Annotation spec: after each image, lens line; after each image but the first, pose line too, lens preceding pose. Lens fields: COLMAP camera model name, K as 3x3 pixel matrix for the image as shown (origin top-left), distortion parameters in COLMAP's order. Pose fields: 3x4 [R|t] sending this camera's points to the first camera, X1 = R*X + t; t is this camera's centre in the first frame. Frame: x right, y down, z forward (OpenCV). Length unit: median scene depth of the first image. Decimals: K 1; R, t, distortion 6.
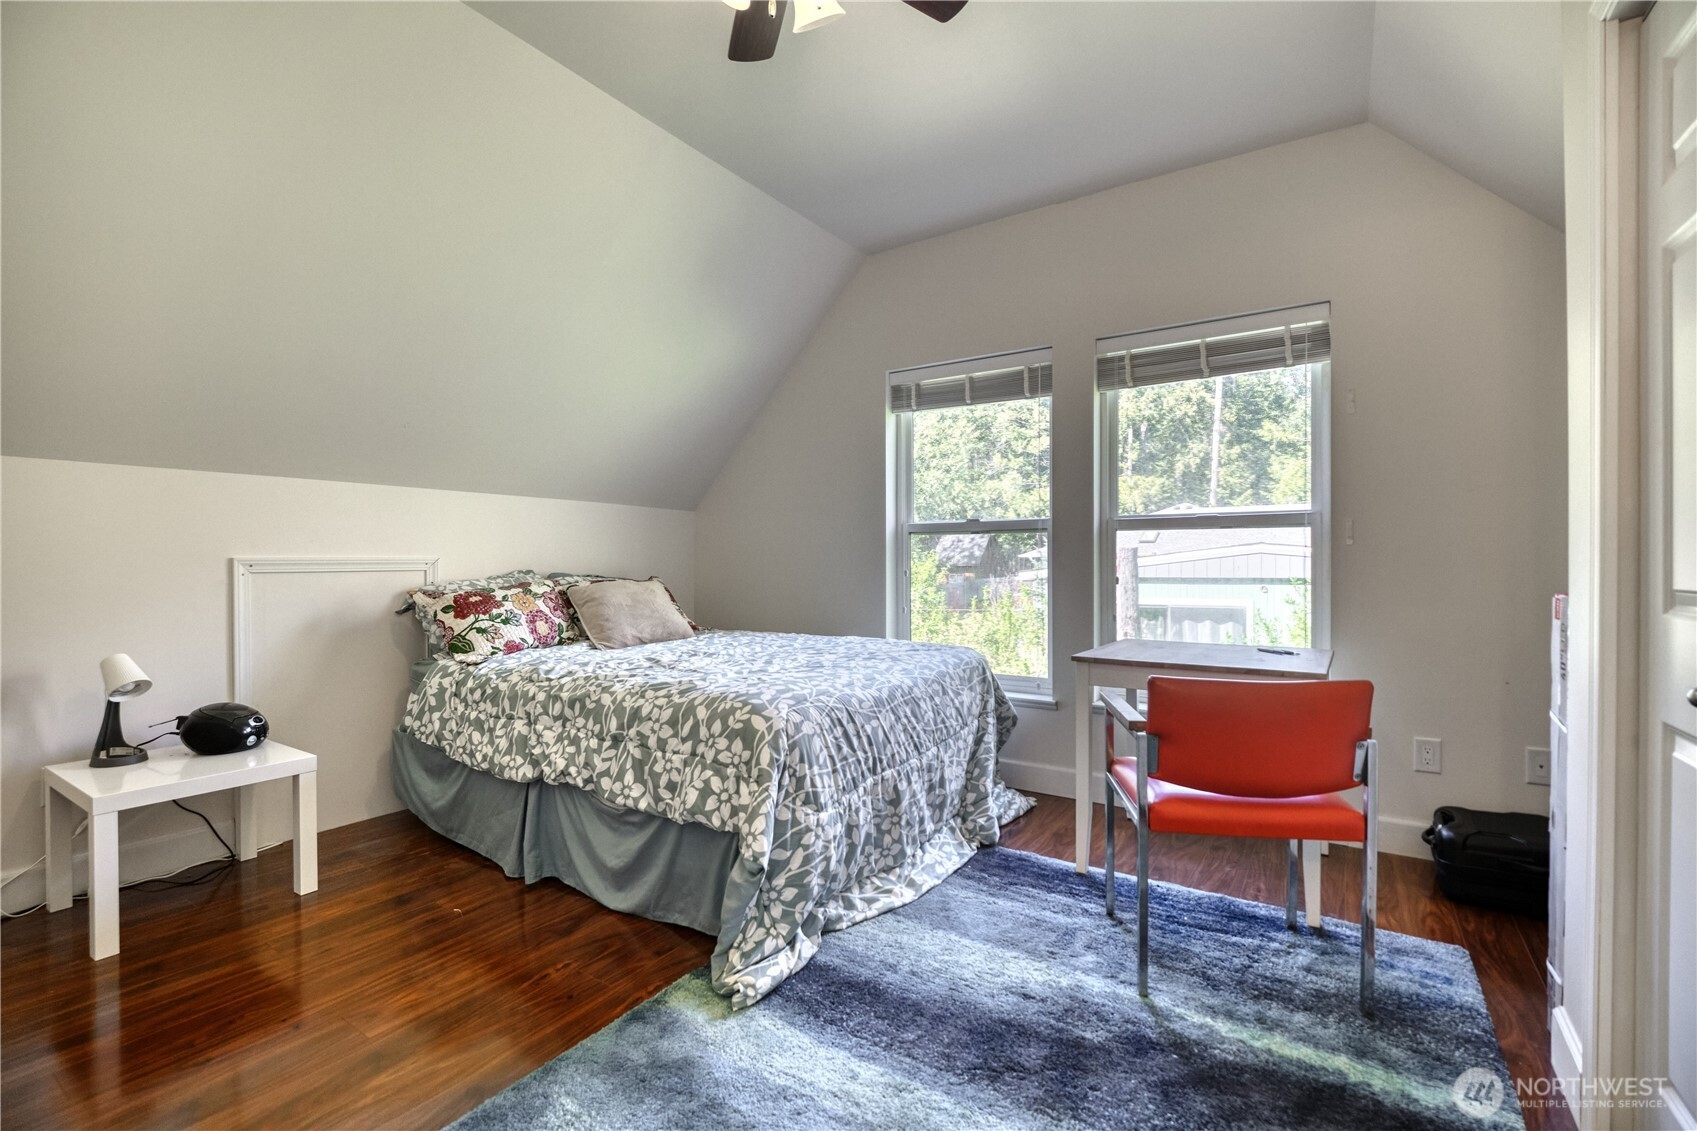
lens RADIAL K [[754.5, 0, 829.7], [0, 754.5, 567.1], [0, 0, 1]] dist [-0.007266, -0.003603]
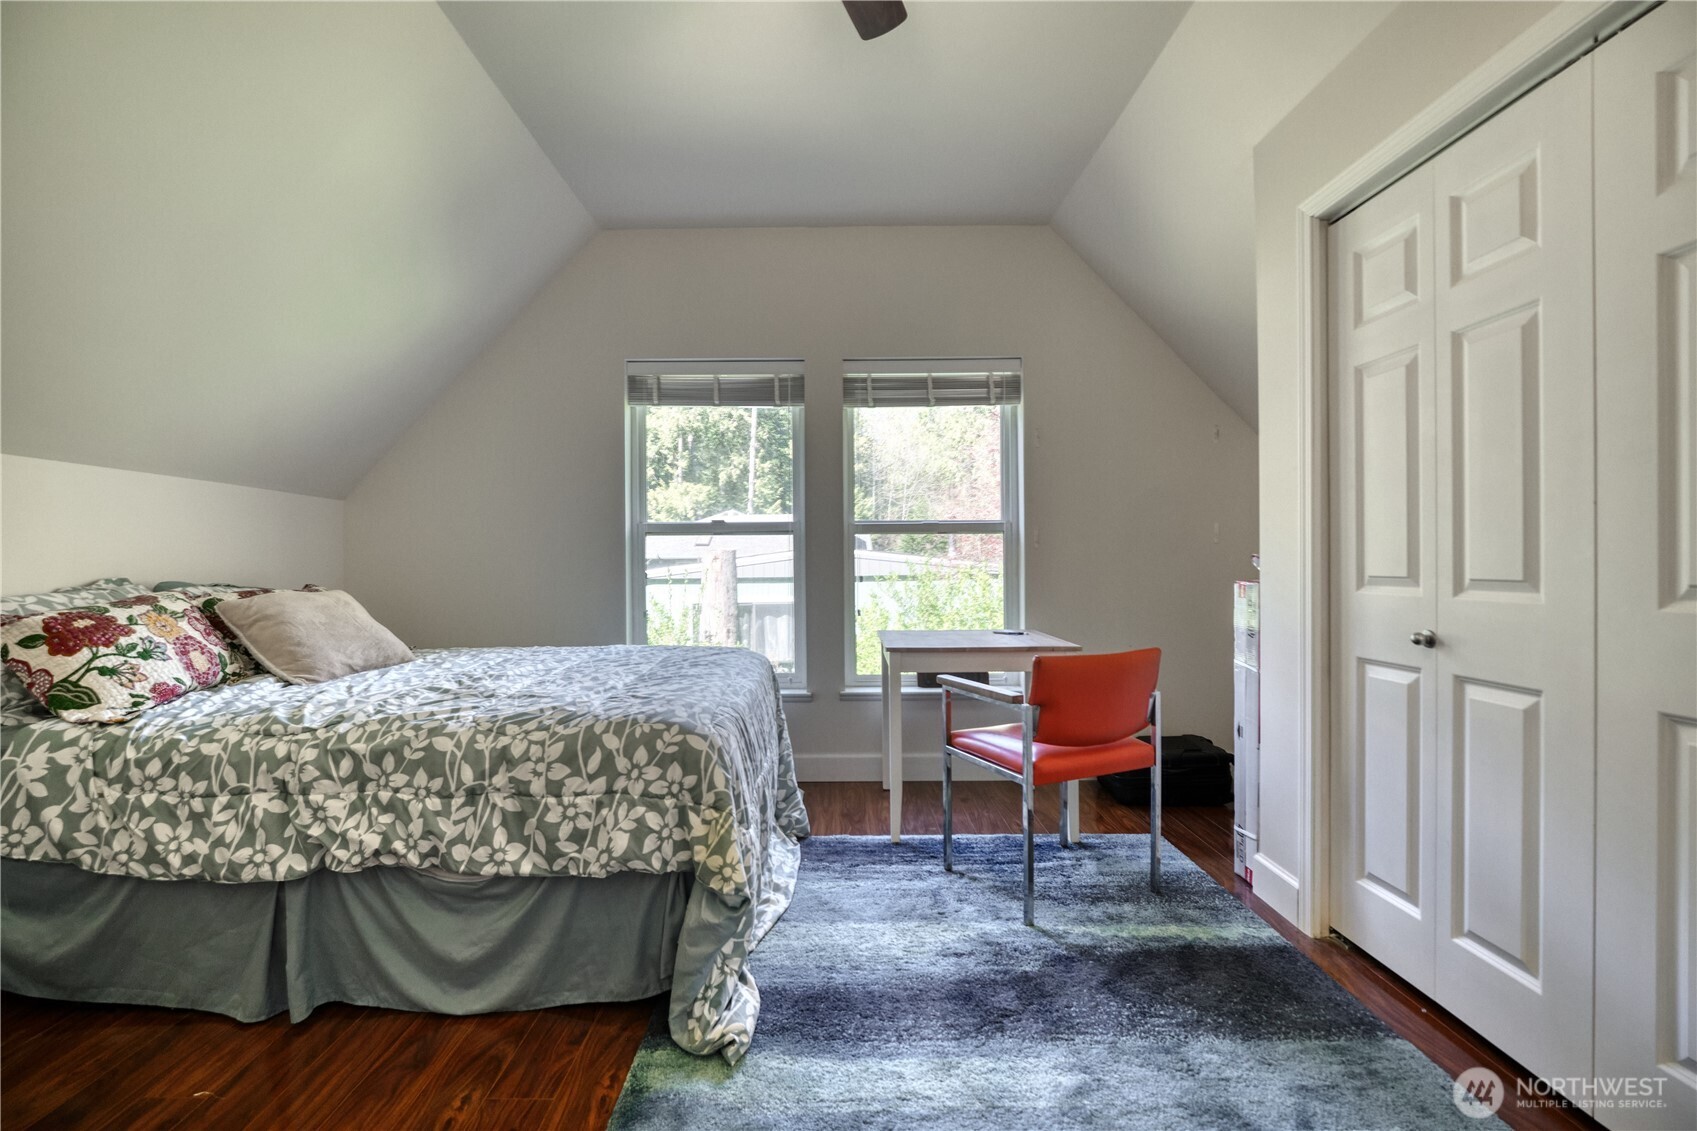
lens RADIAL K [[754.5, 0, 829.7], [0, 754.5, 567.1], [0, 0, 1]] dist [-0.007266, -0.003603]
pose [[0.826176, -0.007226, 0.563366, -0.377376], [0.008968, 0.999960, -0.000325, -0.000034], [-0.563341, 0.005321, 0.826208, 0.139144]]
